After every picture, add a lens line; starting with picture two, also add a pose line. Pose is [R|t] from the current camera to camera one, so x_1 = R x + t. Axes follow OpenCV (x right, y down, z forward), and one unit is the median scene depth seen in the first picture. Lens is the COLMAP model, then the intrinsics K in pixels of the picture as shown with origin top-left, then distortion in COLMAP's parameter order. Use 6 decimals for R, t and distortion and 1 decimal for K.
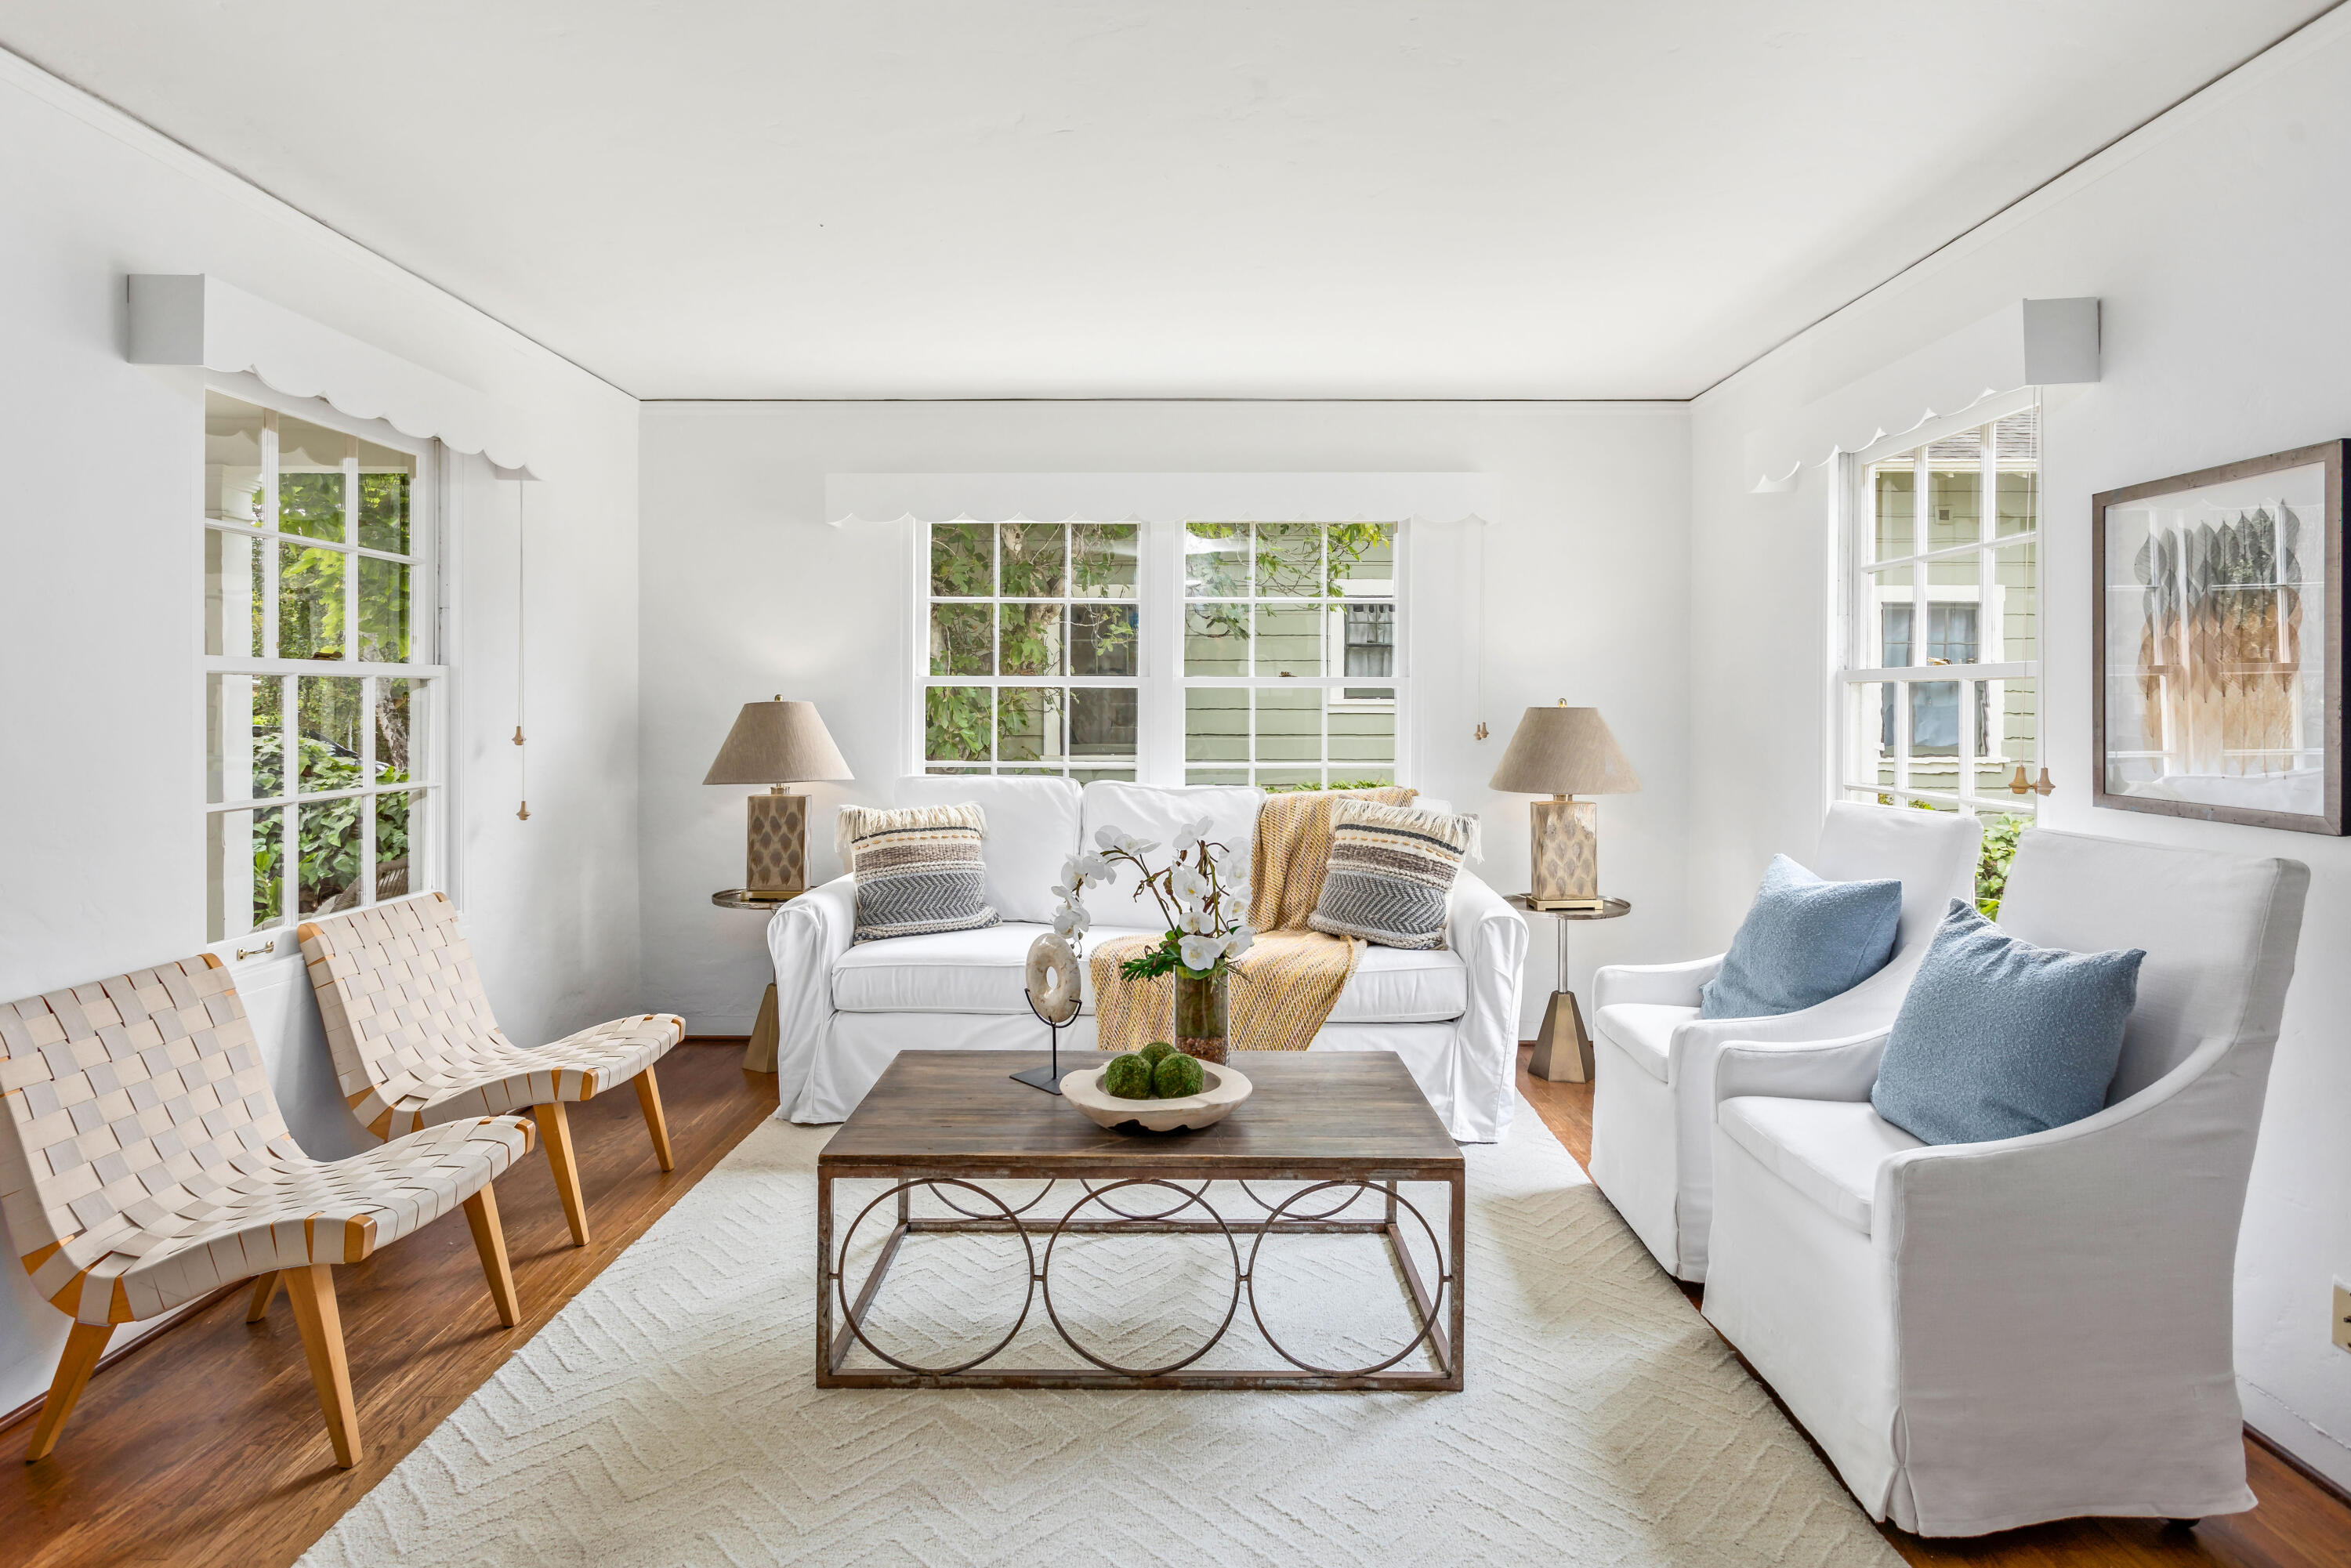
lens RADIAL K [[1227.1, 0, 1167.0], [0, 1227.1, 705.0], [0, 0, 1]] dist [-0.000449, 0.005162]
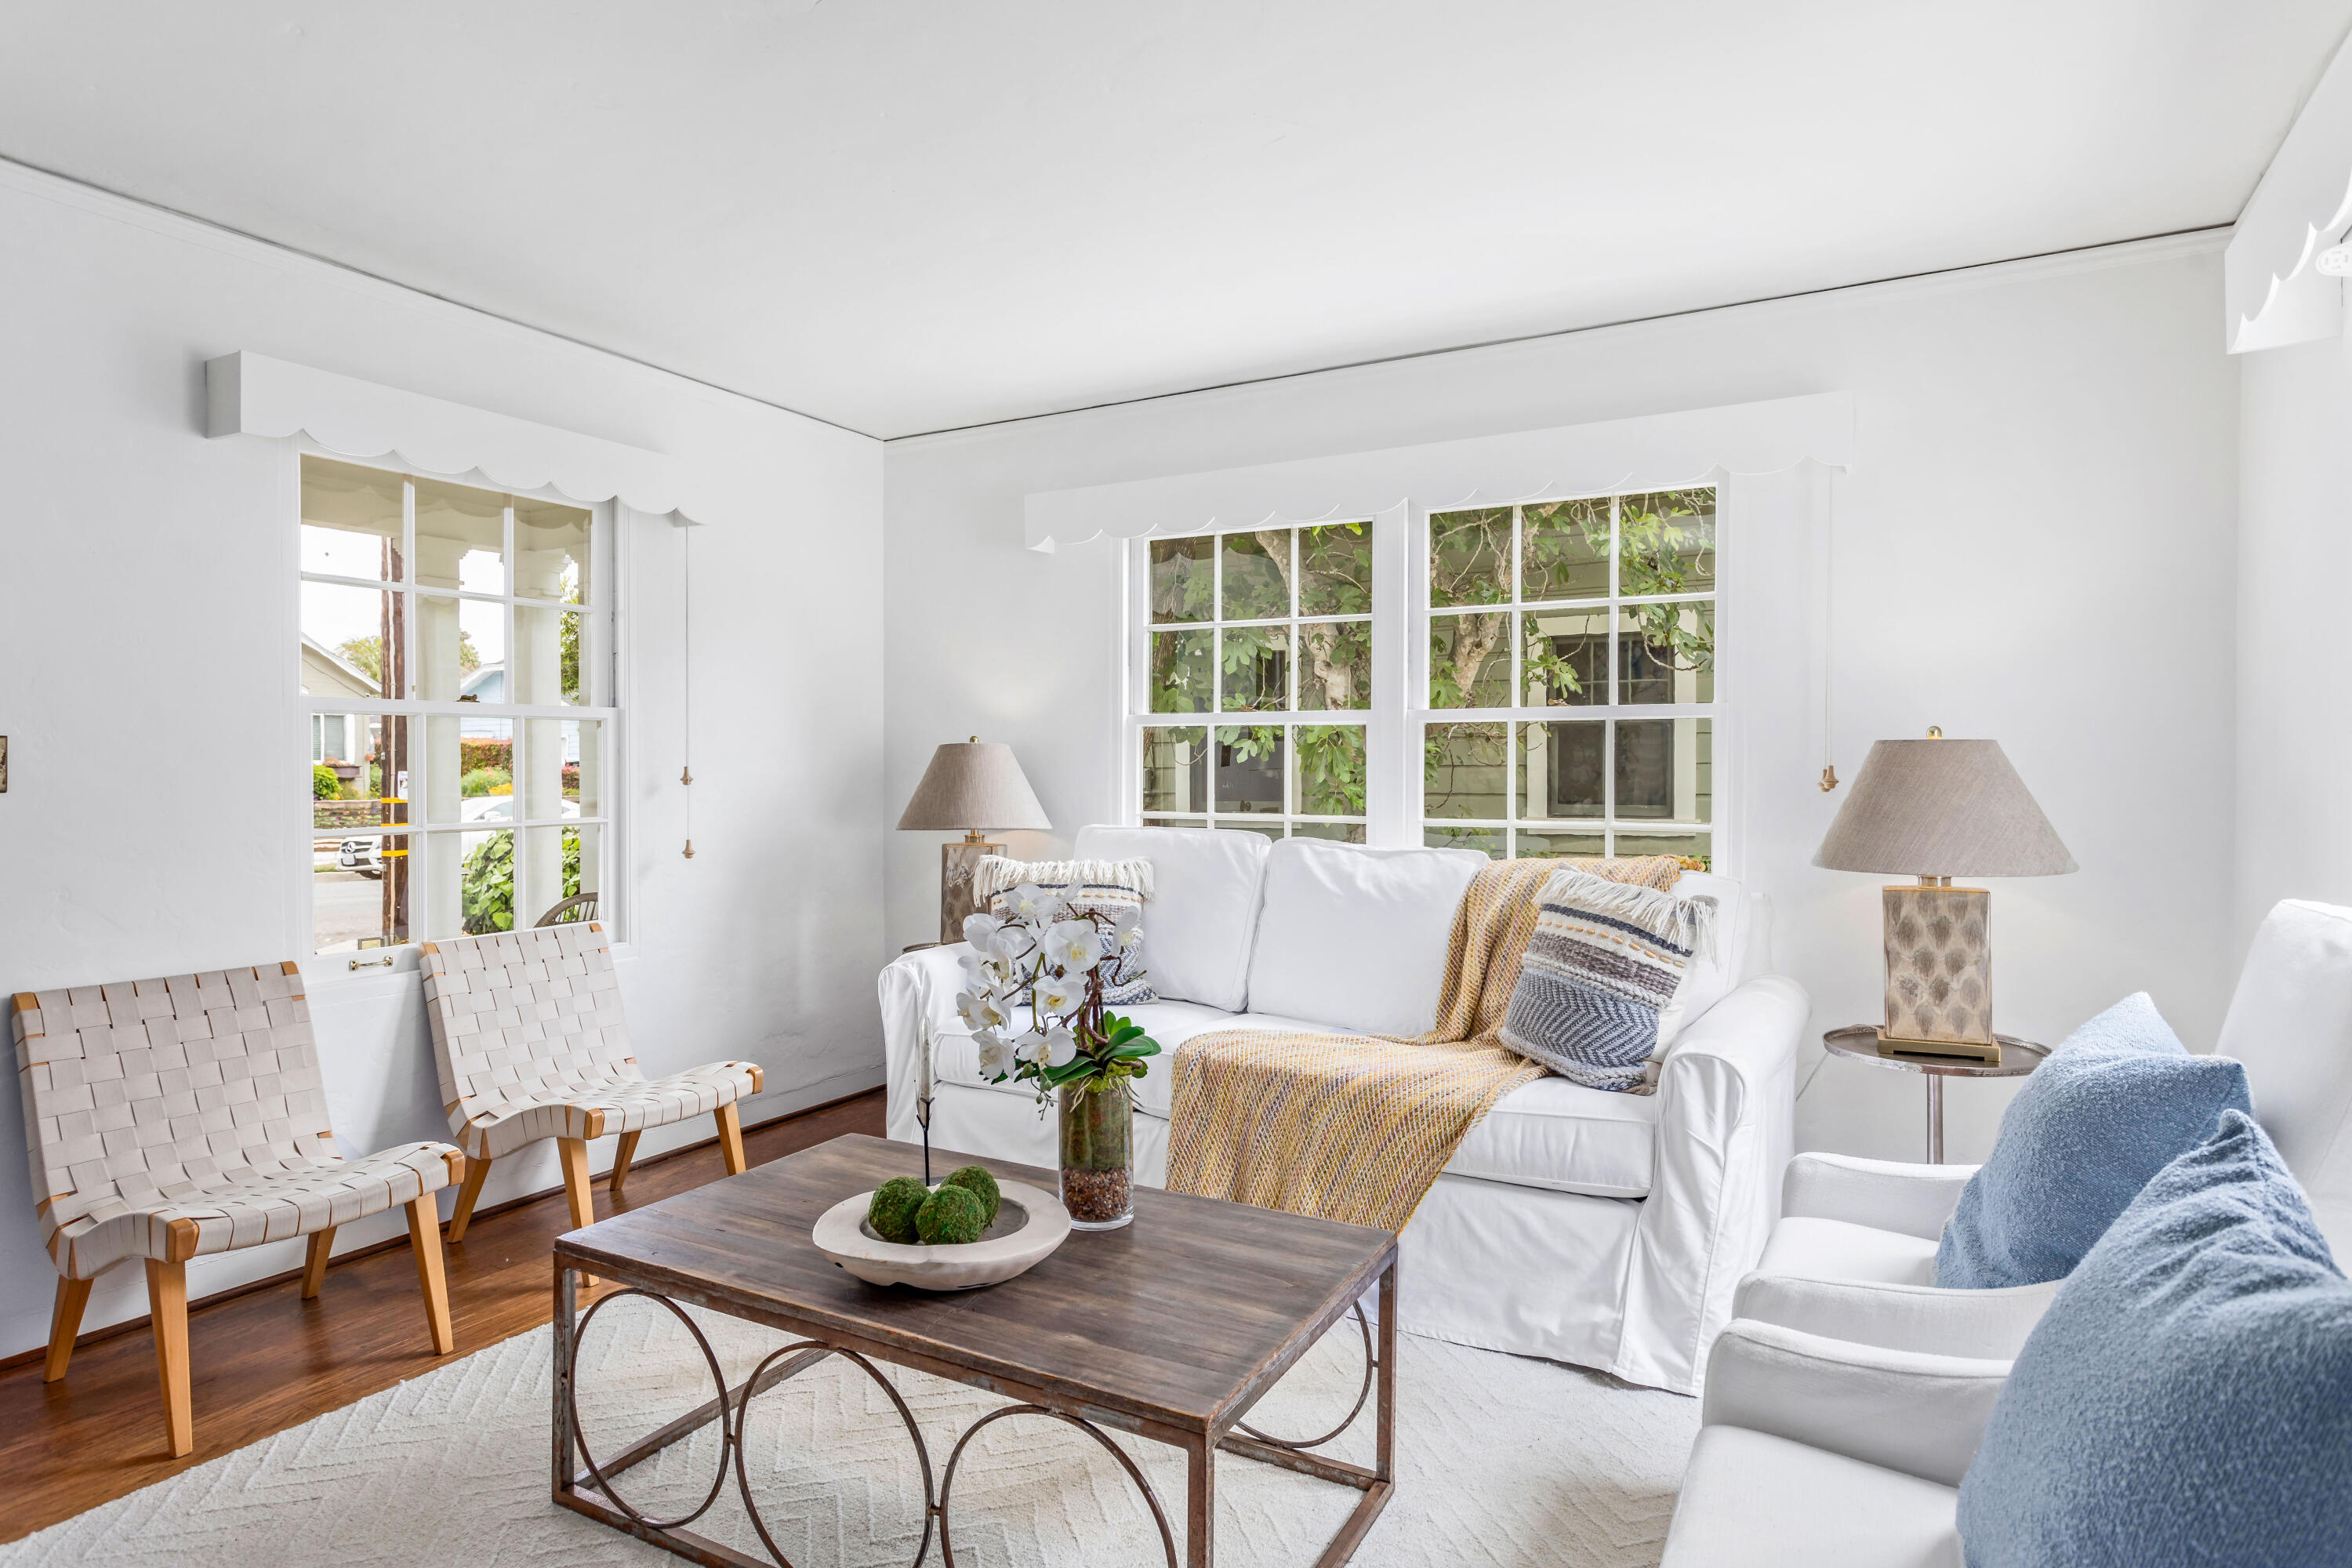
lens RADIAL K [[1294.1, 0, 1166.2], [0, 1294.1, 770.8], [0, 0, 1]] dist [0.000982, 0.002047]
pose [[0.877116, 0.000973, -0.480278, 0.338677], [0.000688, 0.999994, 0.003282, 0.017645], [0.480278, -0.003209, 0.877110, 0.245692]]
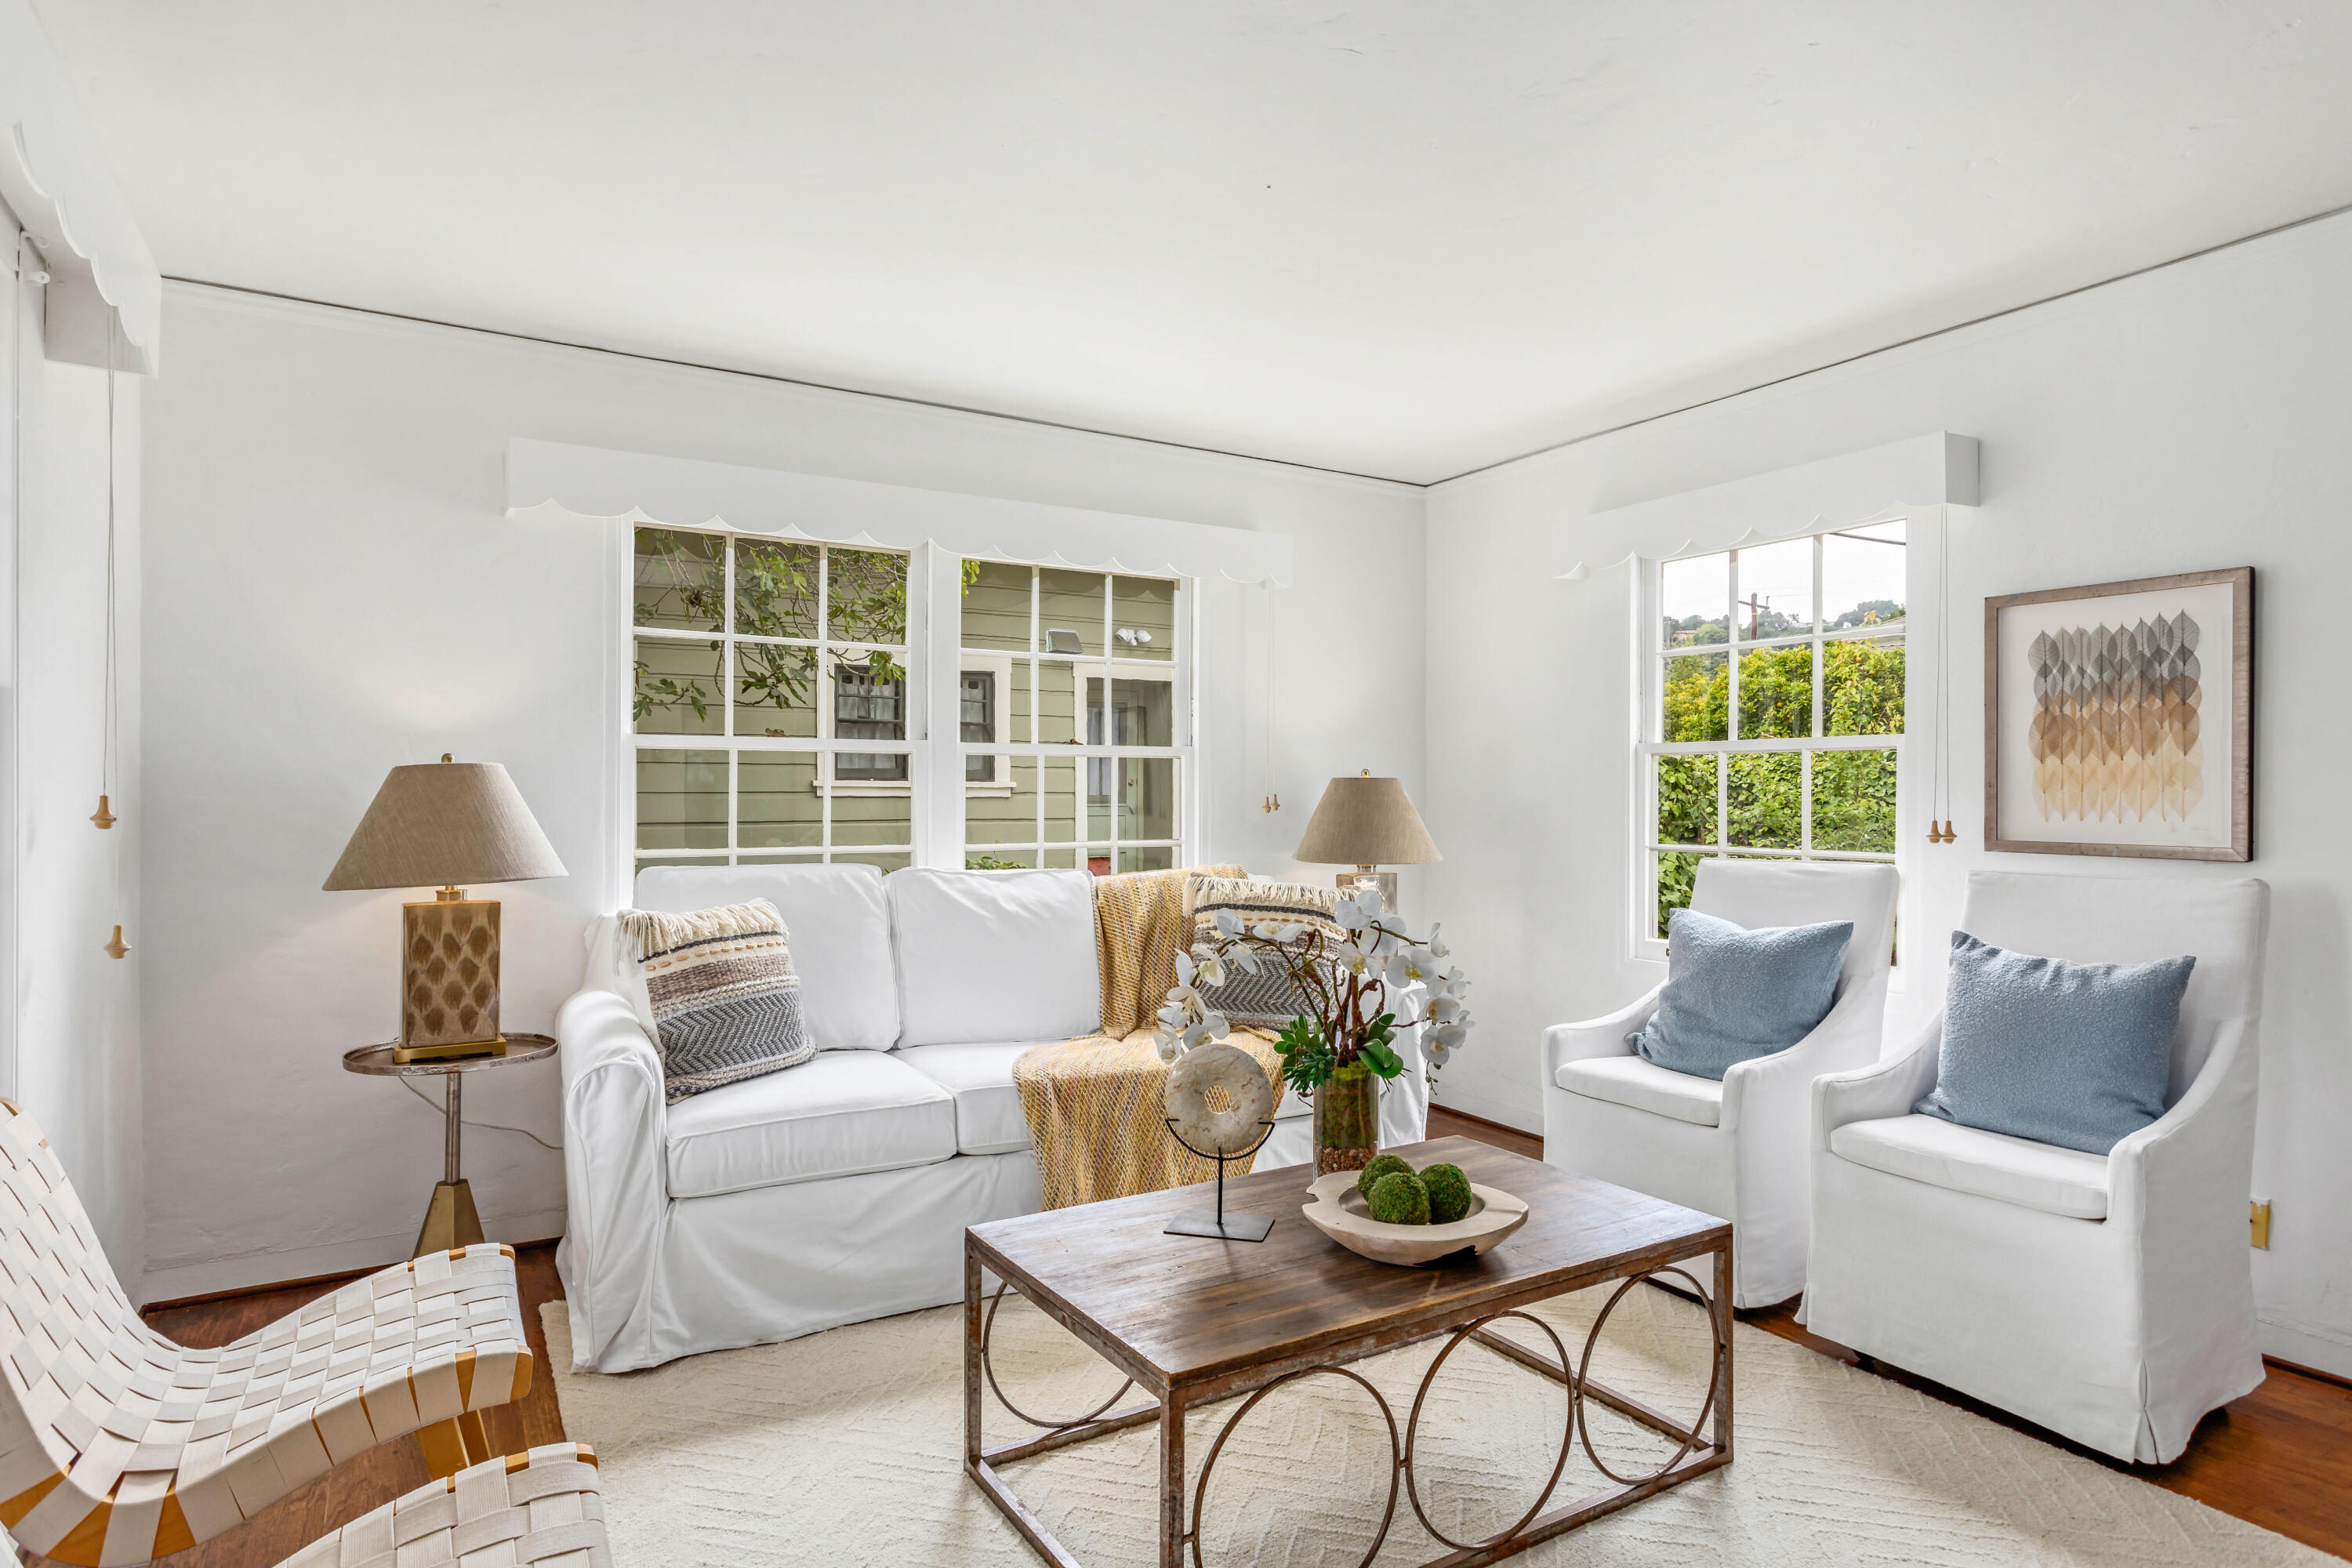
lens RADIAL K [[1294.1, 0, 1163.7], [0, 1294.1, 795.3], [0, 0, 1]] dist [0.000982, 0.002047]
pose [[0.850498, -0.000492, 0.525977, -0.423275], [0.000382, 1.000000, 0.000319, 0.017431], [-0.525977, -0.000071, 0.850499, 0.222680]]
